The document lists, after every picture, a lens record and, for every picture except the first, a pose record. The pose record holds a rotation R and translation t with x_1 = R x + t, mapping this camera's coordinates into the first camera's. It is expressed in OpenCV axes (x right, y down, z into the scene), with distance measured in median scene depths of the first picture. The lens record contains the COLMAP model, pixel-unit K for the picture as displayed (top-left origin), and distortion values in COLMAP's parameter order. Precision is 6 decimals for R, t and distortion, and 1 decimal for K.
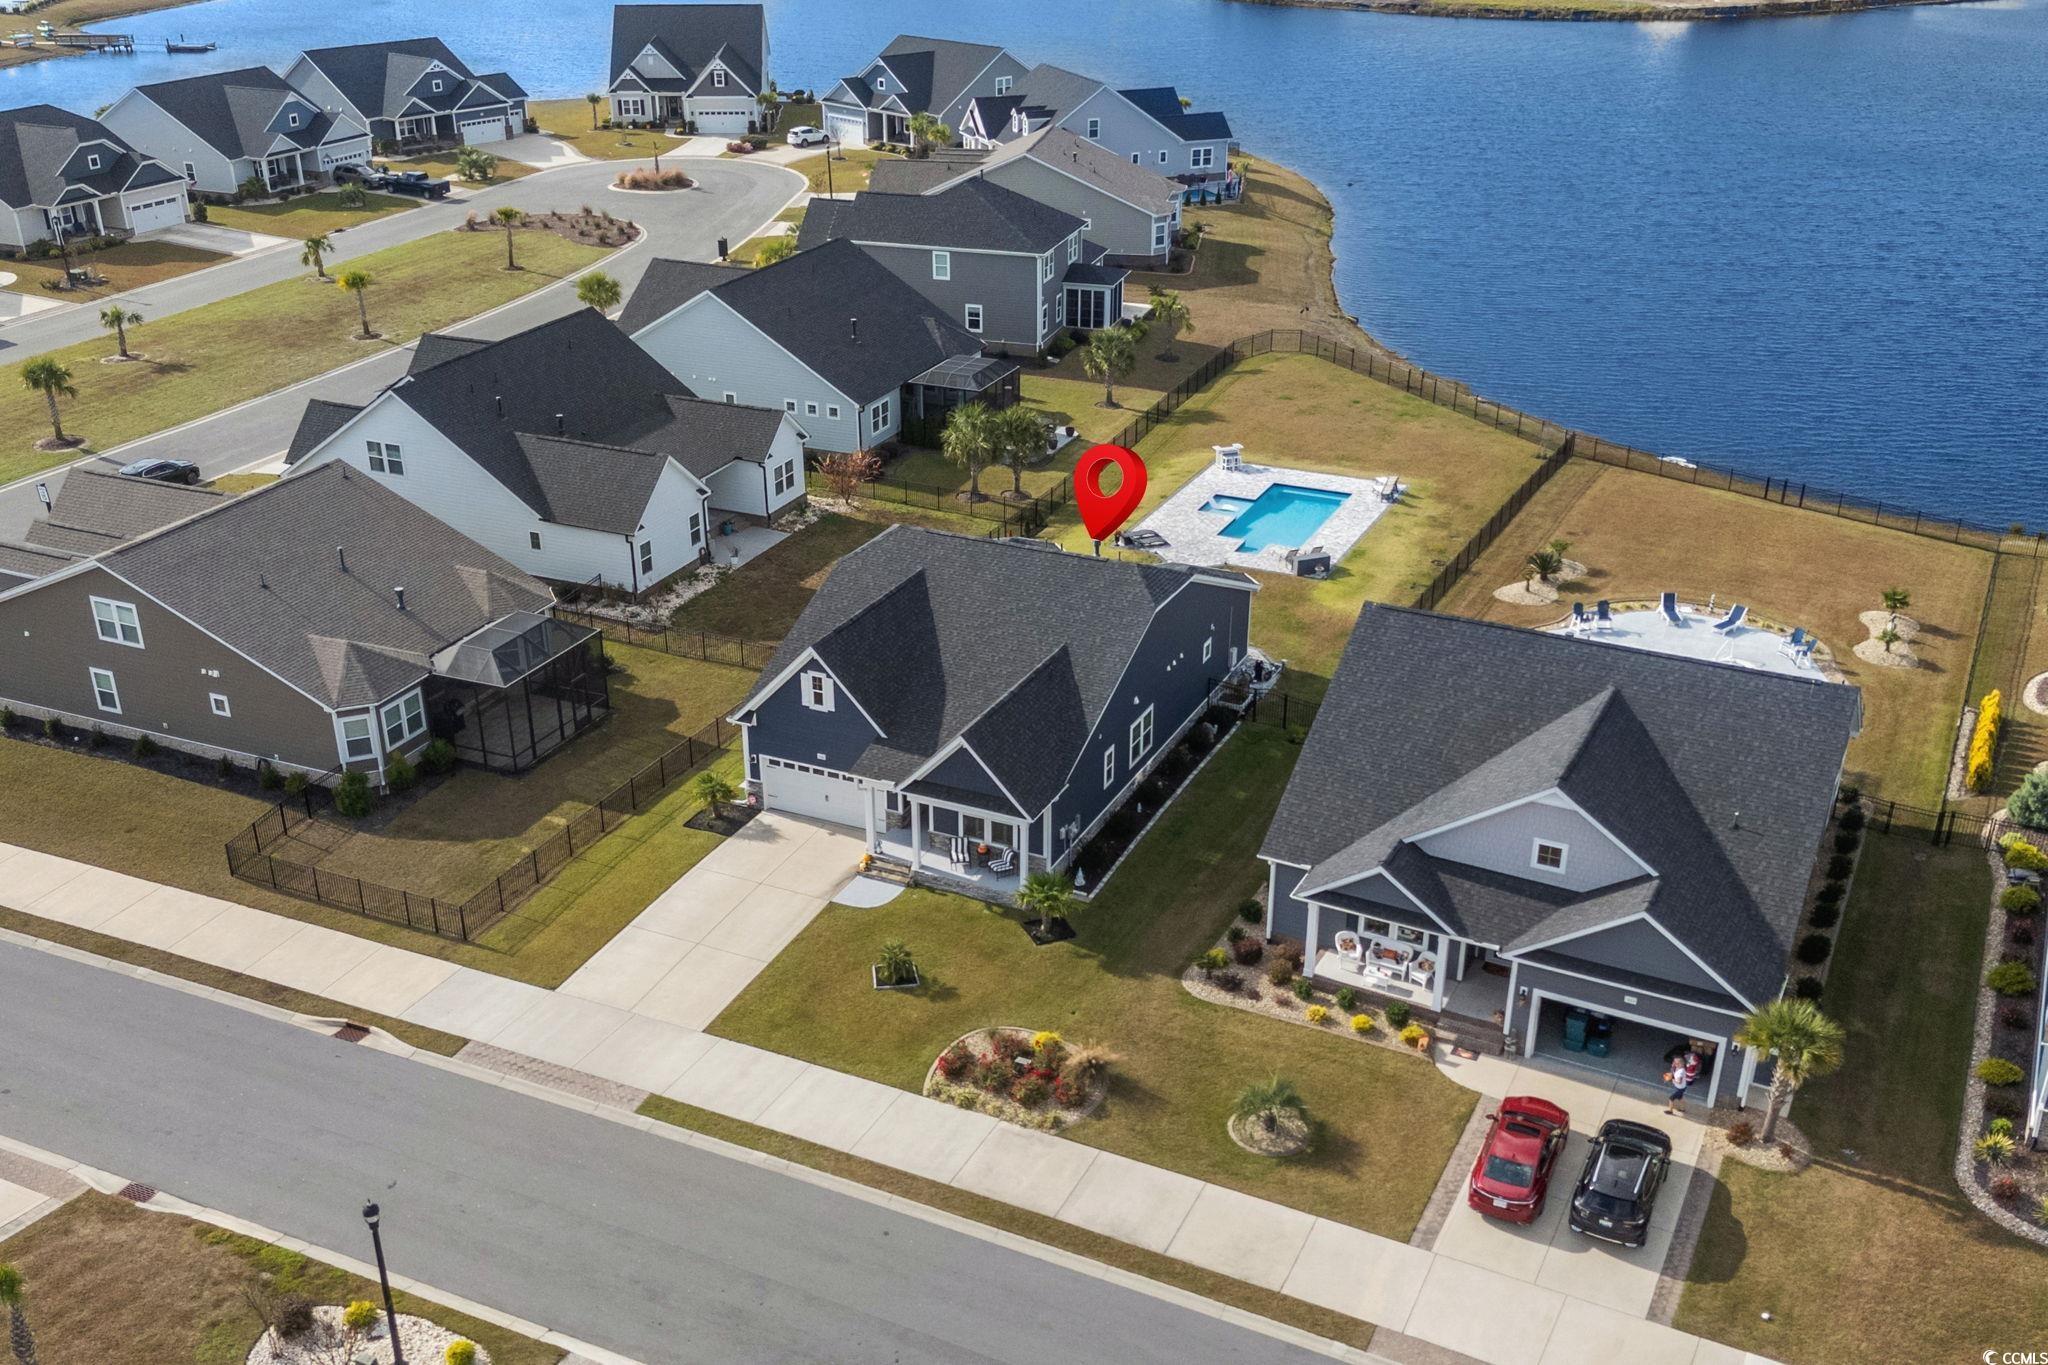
lens RADIAL K [[2020.7, 0, 1022.0], [0, 2020.7, 723.9], [0, 0, 1]] dist [0.114117, -0.174247]
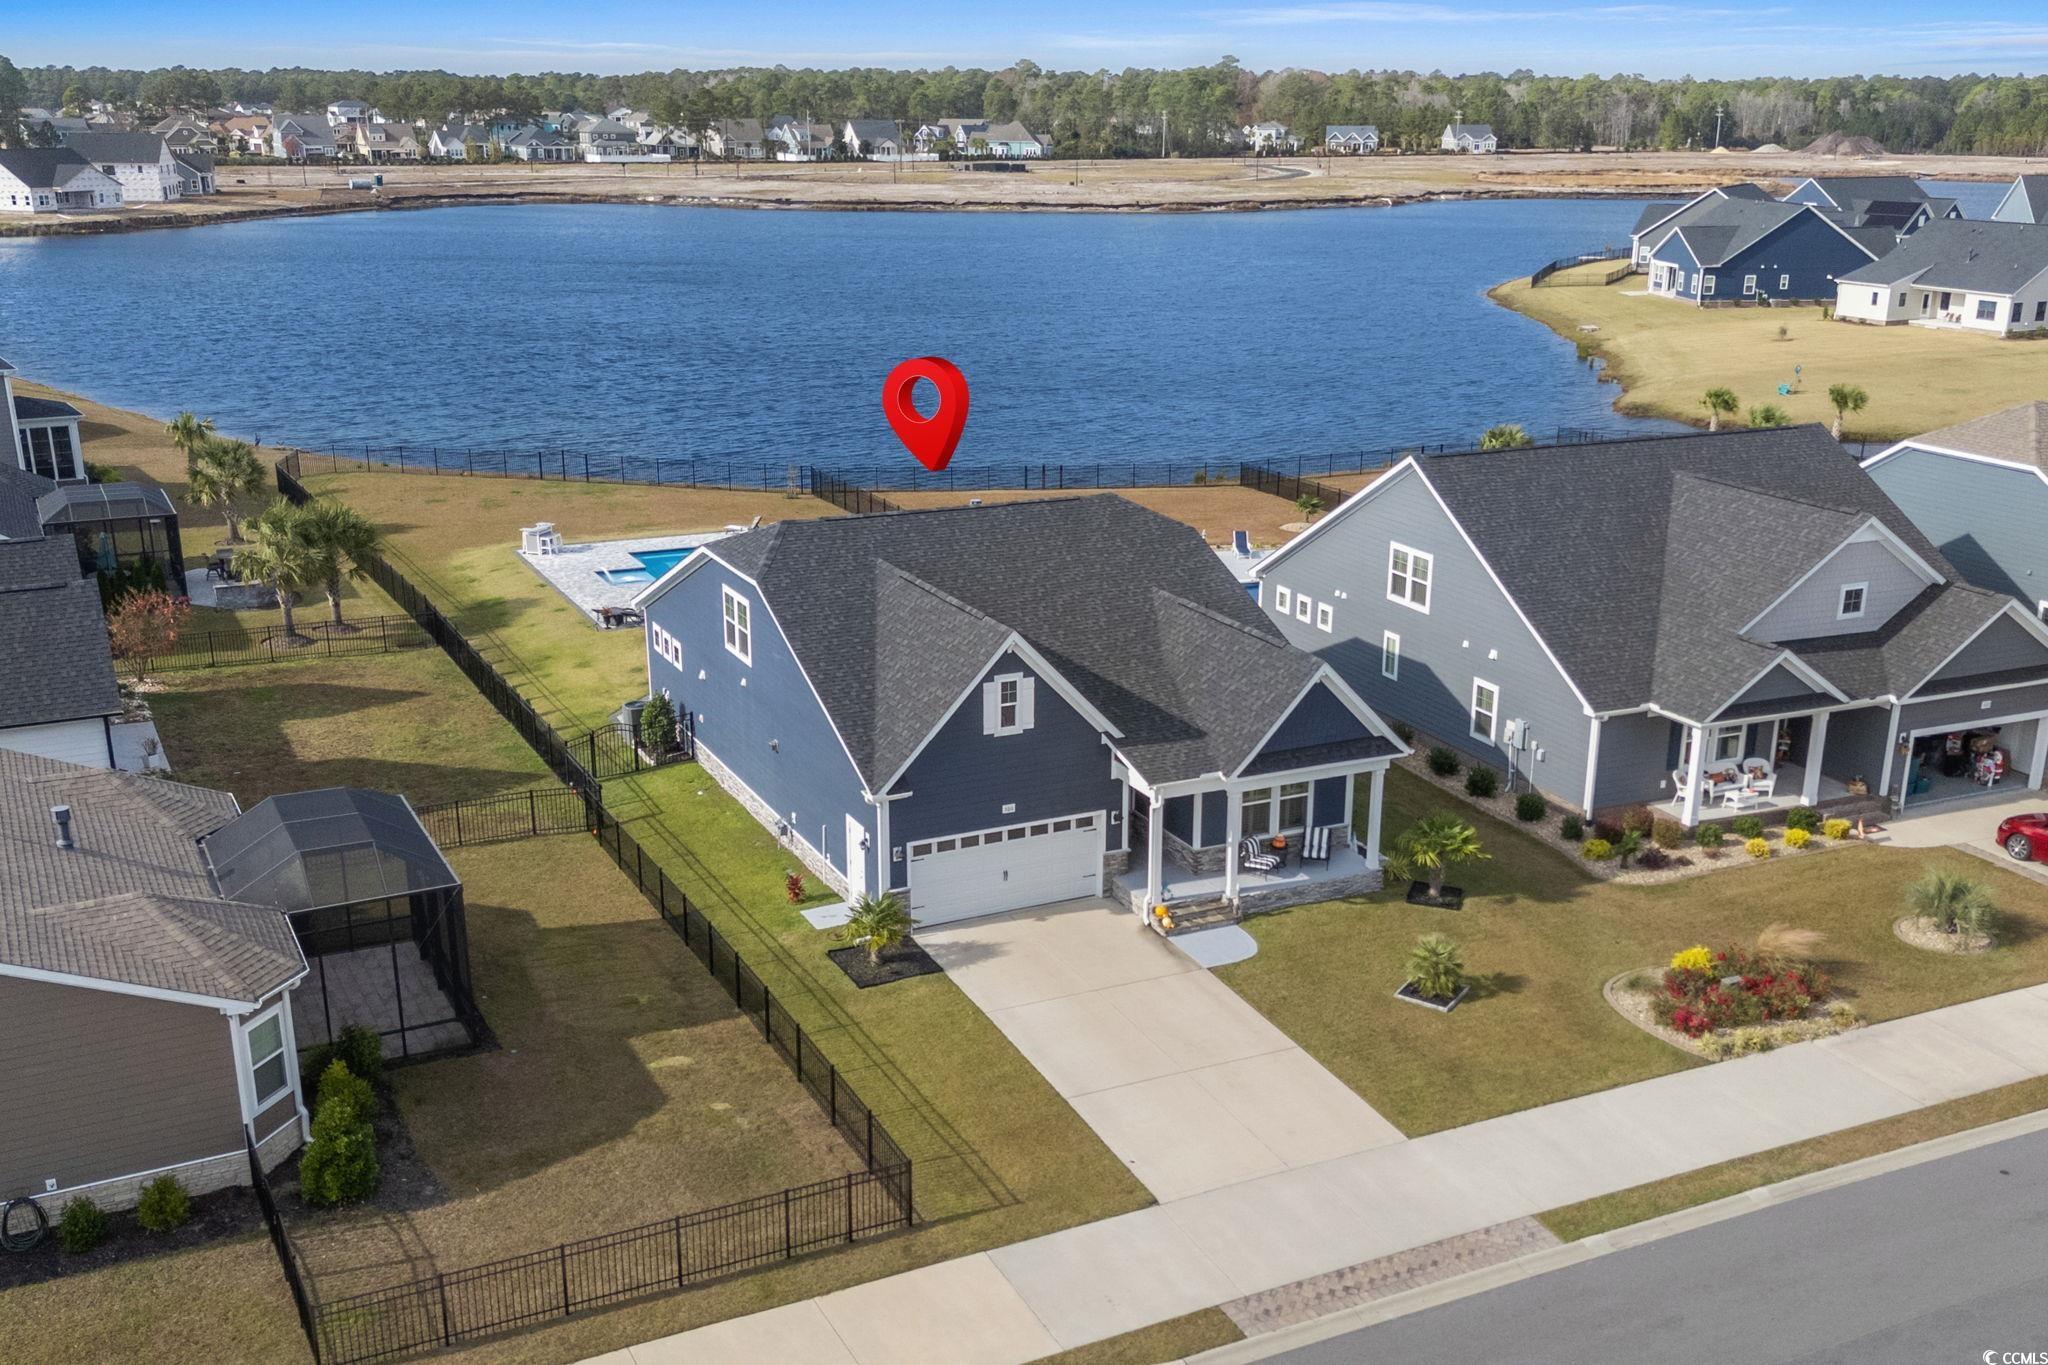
lens RADIAL K [[2020.7, 0, 1022.0], [0, 2020.7, 723.9], [0, 0, 1]] dist [0.114117, -0.174247]
pose [[0.614462, -0.216586, 0.758635, -0.665270], [0.335914, 0.941887, -0.003172, -0.007272], [-0.713861, 0.256785, 0.651509, 0.627057]]
